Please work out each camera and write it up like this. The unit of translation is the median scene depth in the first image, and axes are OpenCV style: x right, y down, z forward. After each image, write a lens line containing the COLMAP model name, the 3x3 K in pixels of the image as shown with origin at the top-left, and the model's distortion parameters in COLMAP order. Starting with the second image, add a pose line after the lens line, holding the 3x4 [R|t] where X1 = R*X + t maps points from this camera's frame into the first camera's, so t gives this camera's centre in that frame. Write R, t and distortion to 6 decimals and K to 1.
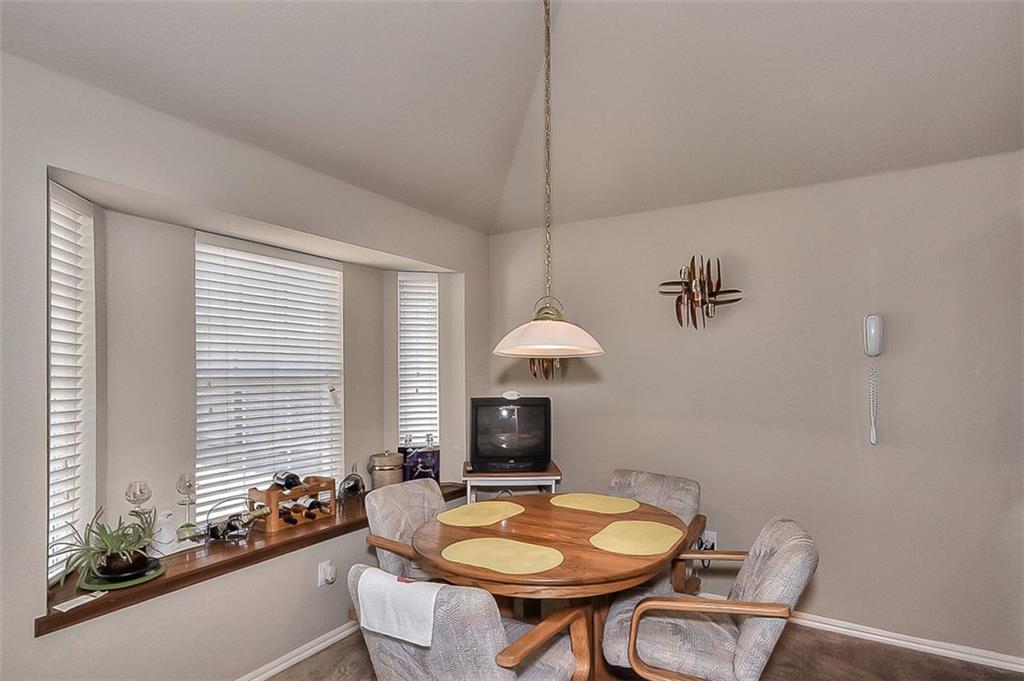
lens RADIAL K [[521.9, 0, 485.8], [0, 521.9, 370.8], [0, 0, 1]] dist [0.032439, 0.000831]
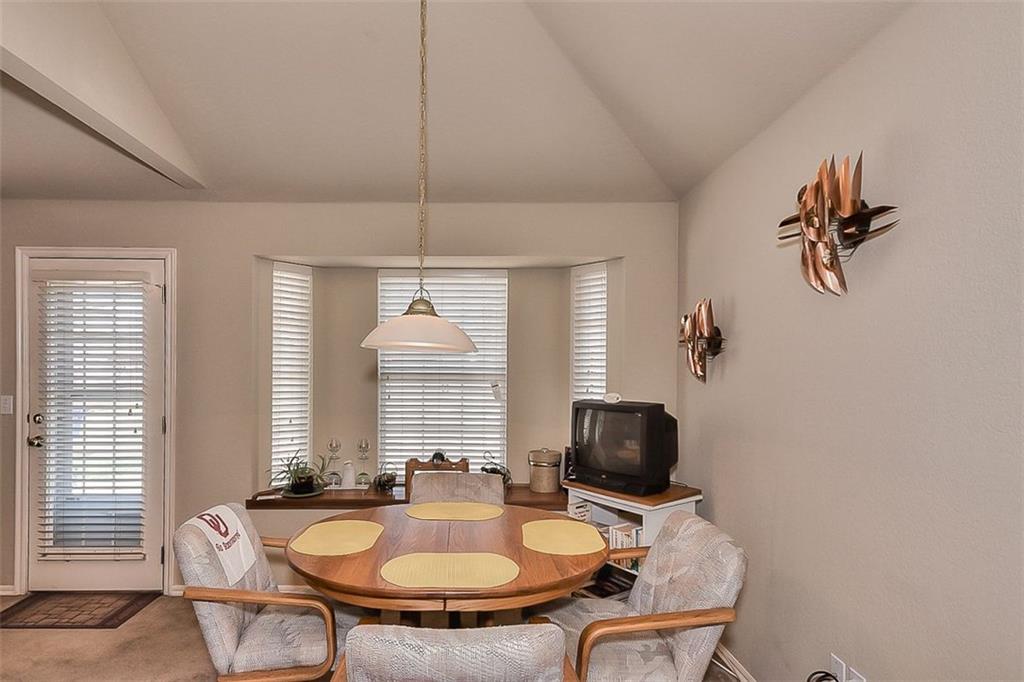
lens RADIAL K [[521.9, 0, 485.8], [0, 521.9, 371.3], [0, 0, 1]] dist [0.032439, 0.000831]
pose [[0.555873, 0.006794, -0.831239, 0.641649], [-0.005277, 0.999975, 0.004644, 0.001305], [0.831250, 0.001805, 0.555895, 0.375497]]
